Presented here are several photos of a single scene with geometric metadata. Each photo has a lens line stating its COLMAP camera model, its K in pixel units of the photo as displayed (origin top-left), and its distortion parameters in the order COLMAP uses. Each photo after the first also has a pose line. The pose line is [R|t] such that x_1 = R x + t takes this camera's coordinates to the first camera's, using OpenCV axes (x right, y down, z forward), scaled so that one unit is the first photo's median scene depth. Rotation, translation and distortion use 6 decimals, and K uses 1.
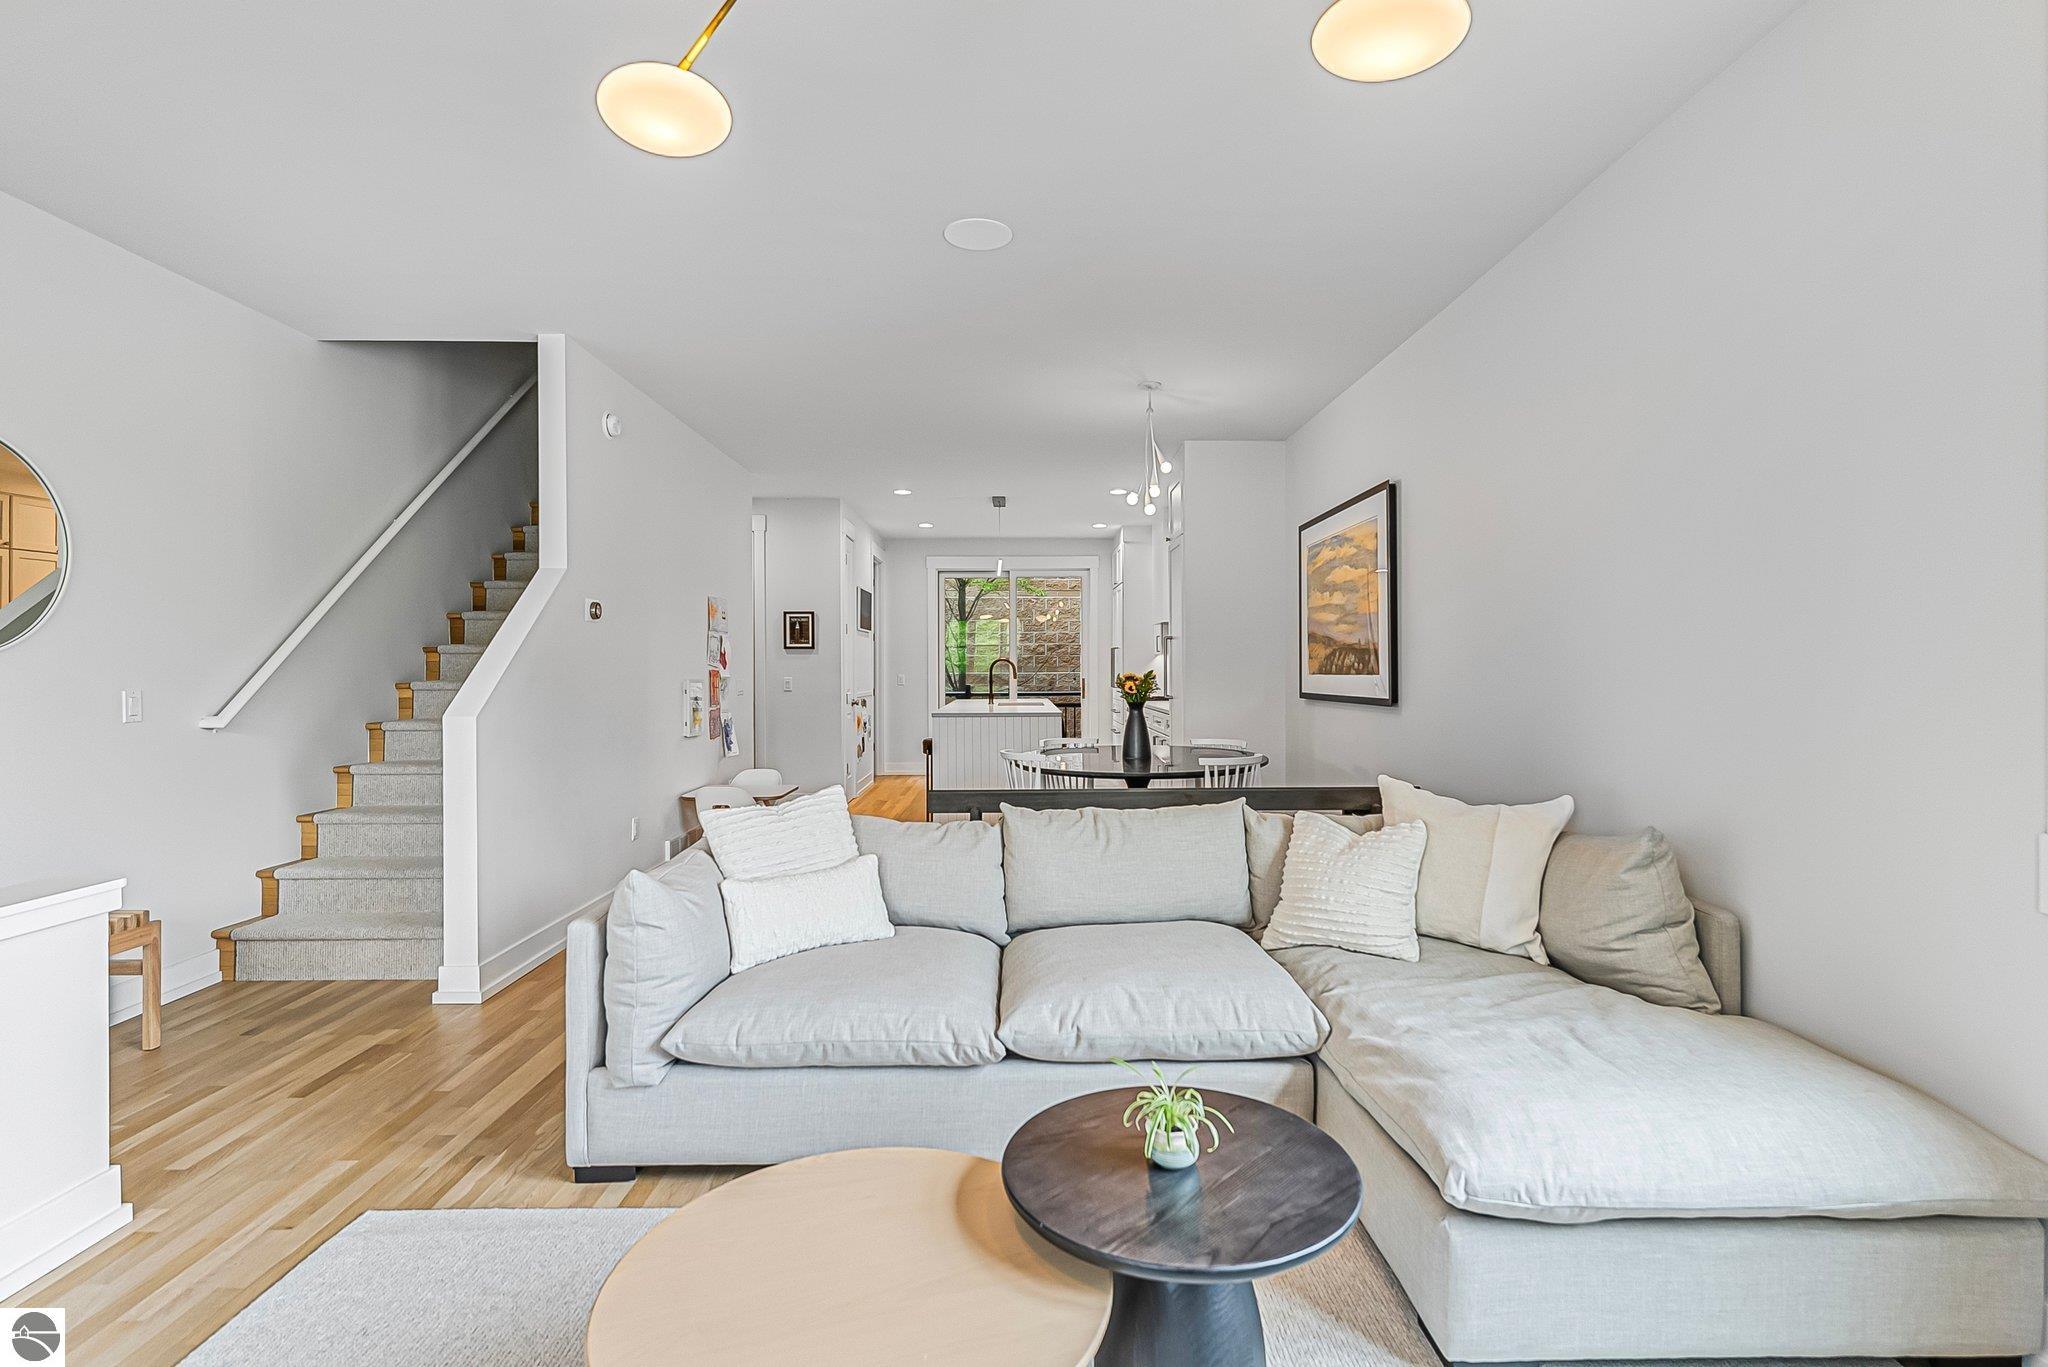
lens RADIAL K [[949.9, 0, 1022.7], [0, 949.9, 658.8], [0, 0, 1]] dist [-0.000554, -0.000067]
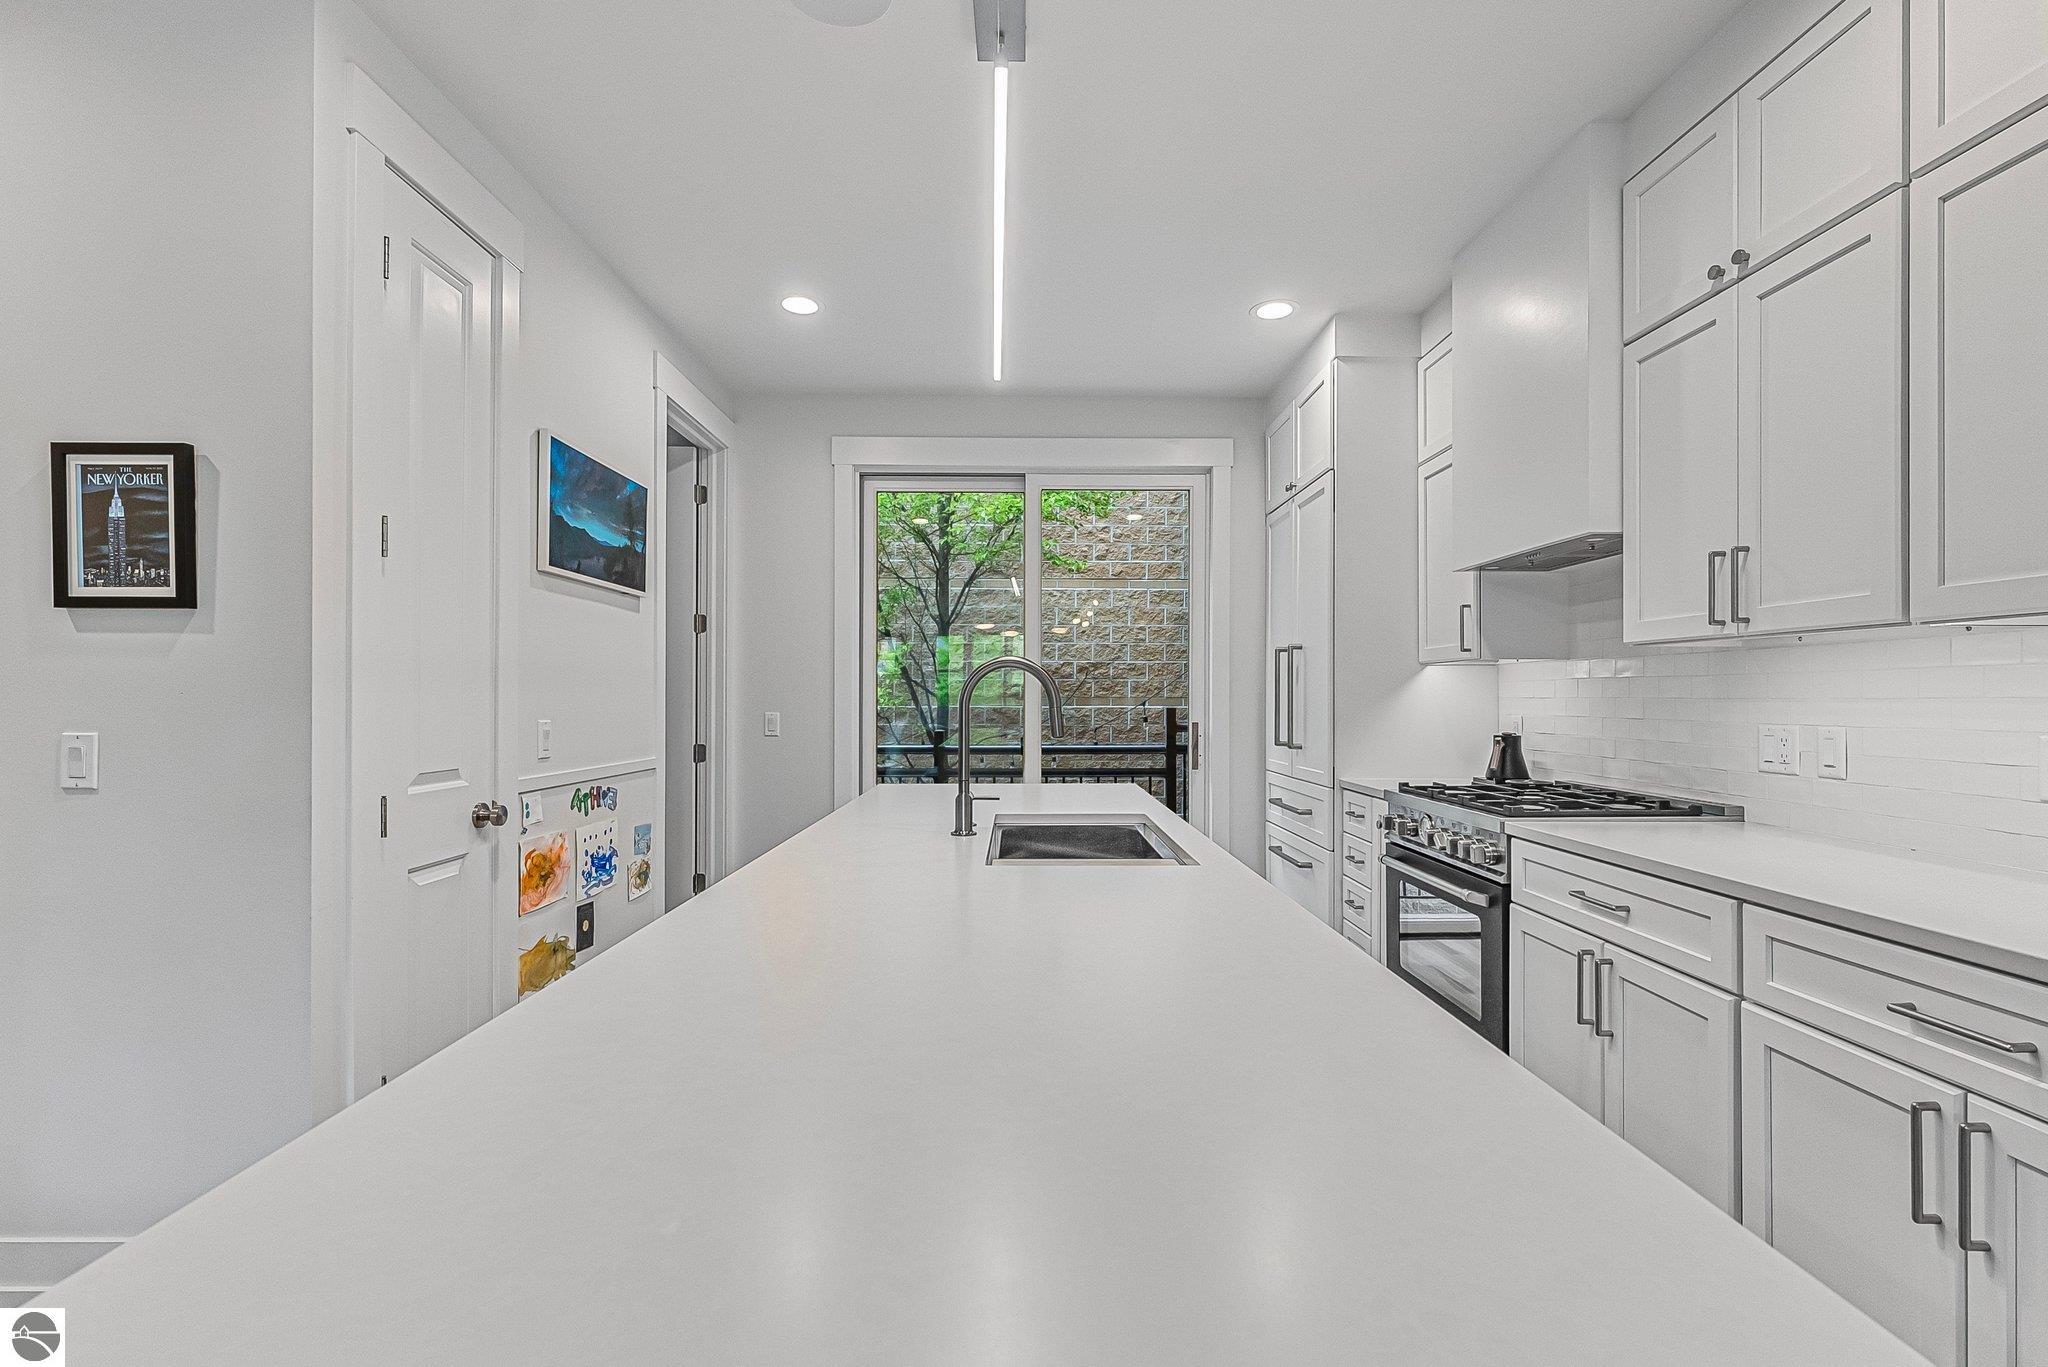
lens RADIAL K [[913.8, 0, 1030.3], [0, 913.8, 689.3], [0, 0, 1]] dist [0.000761, -0.000258]
pose [[0.999956, 0.008563, 0.003780, -0.012300], [-0.008557, 0.999962, -0.001558, 0.006644], [-0.003794, 0.001526, 0.999992, 0.613953]]
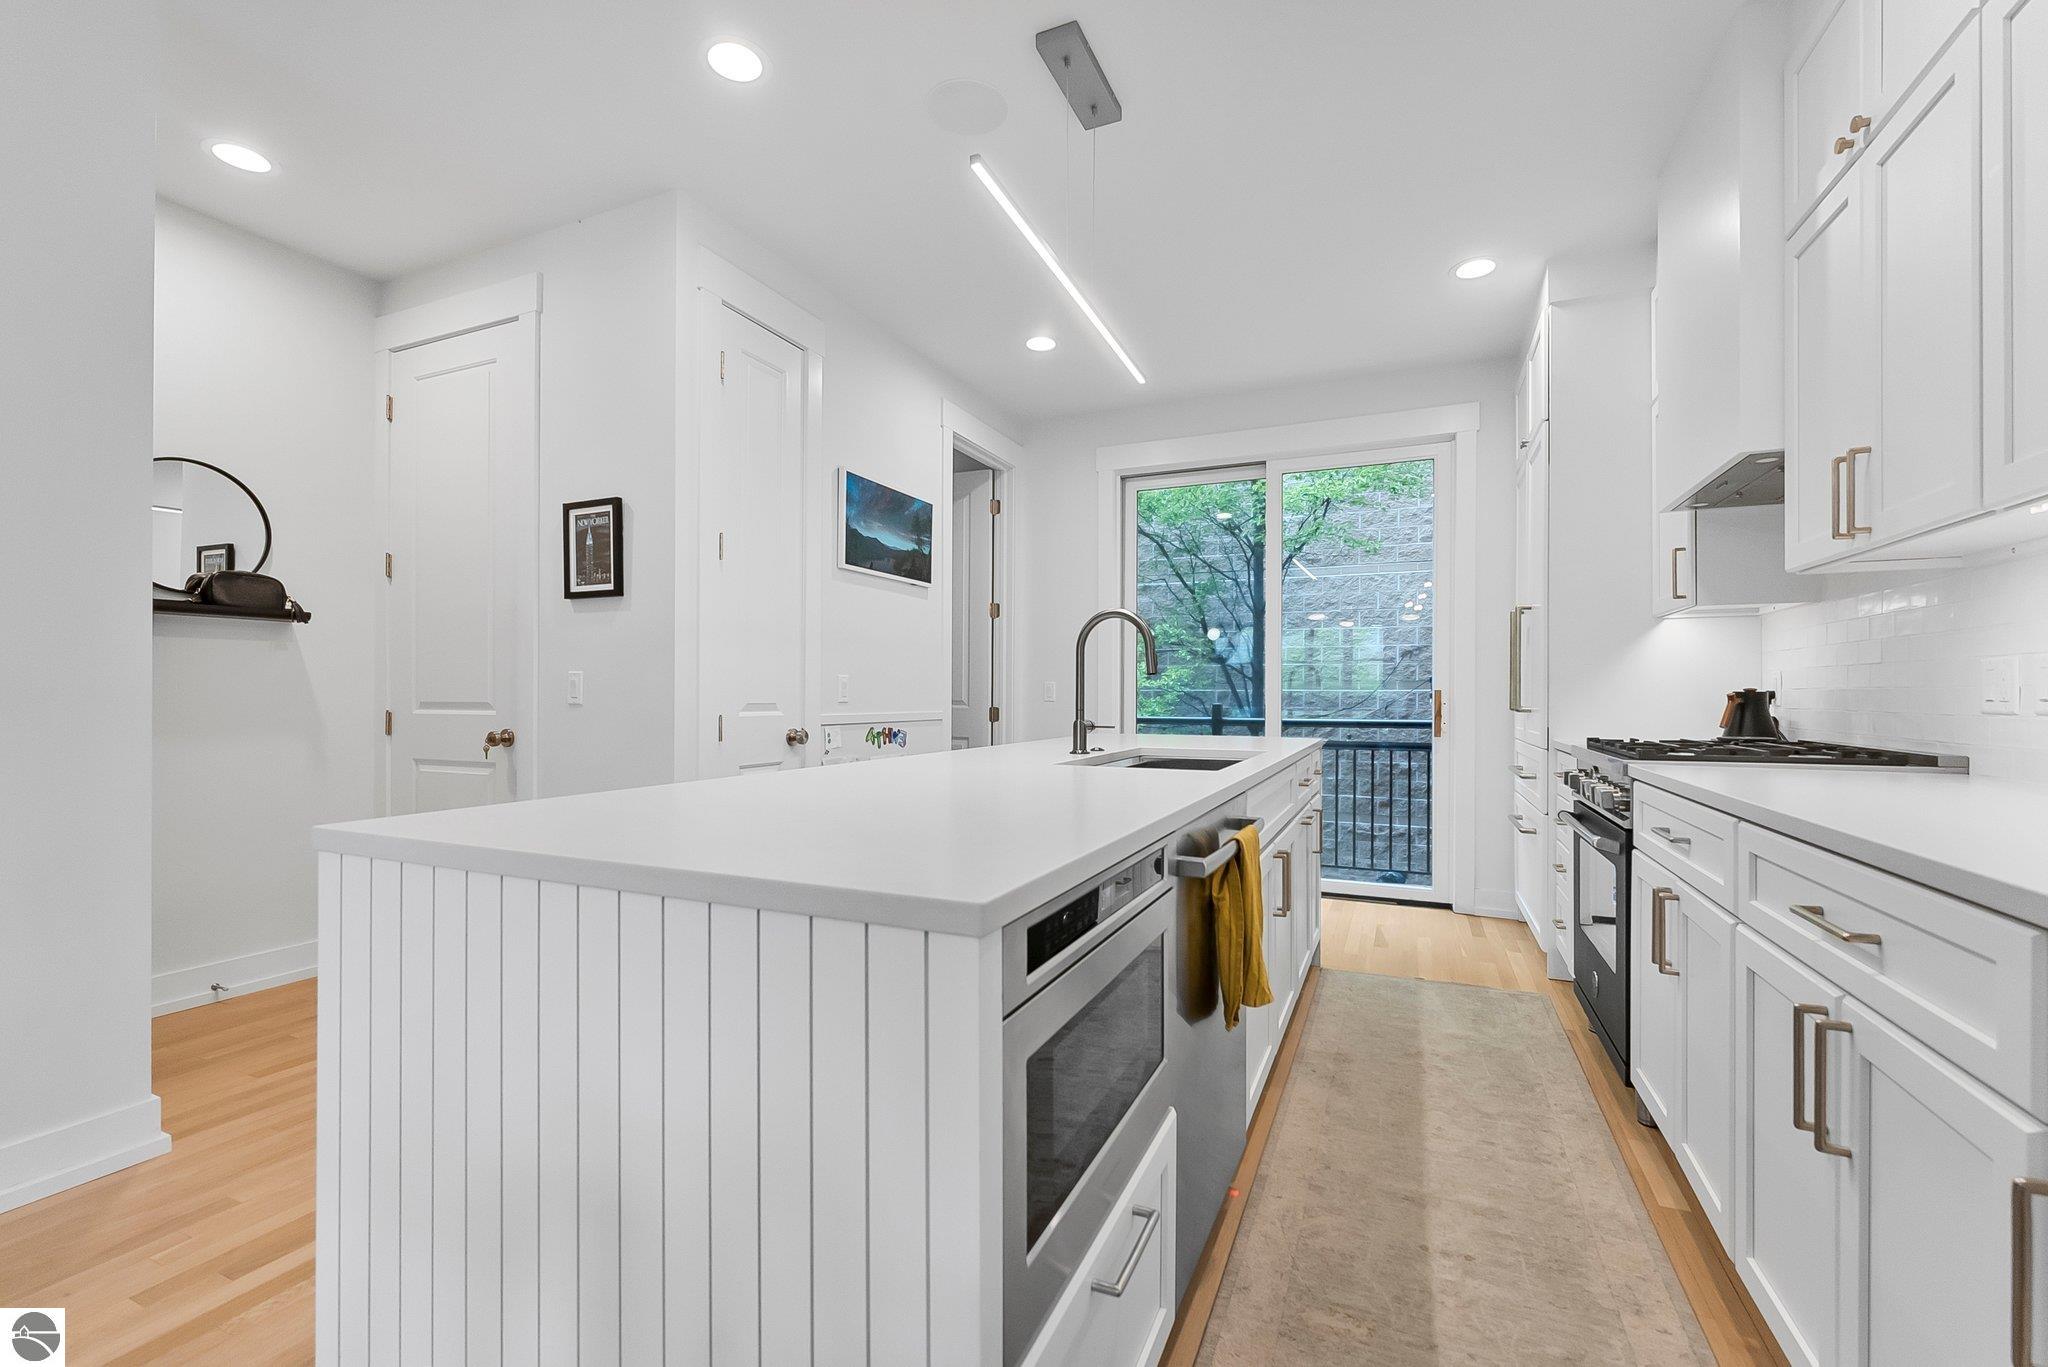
lens RADIAL K [[858.5, 0, 1024.0], [0, 858.5, 683.5], [0, 0, 1]] dist [0.001382, -0.000015]
pose [[0.908366, 0.005258, -0.418144, 0.058798], [-0.006724, 0.999975, -0.002034, 0.019844], [0.418123, 0.004659, 0.908379, 0.594981]]
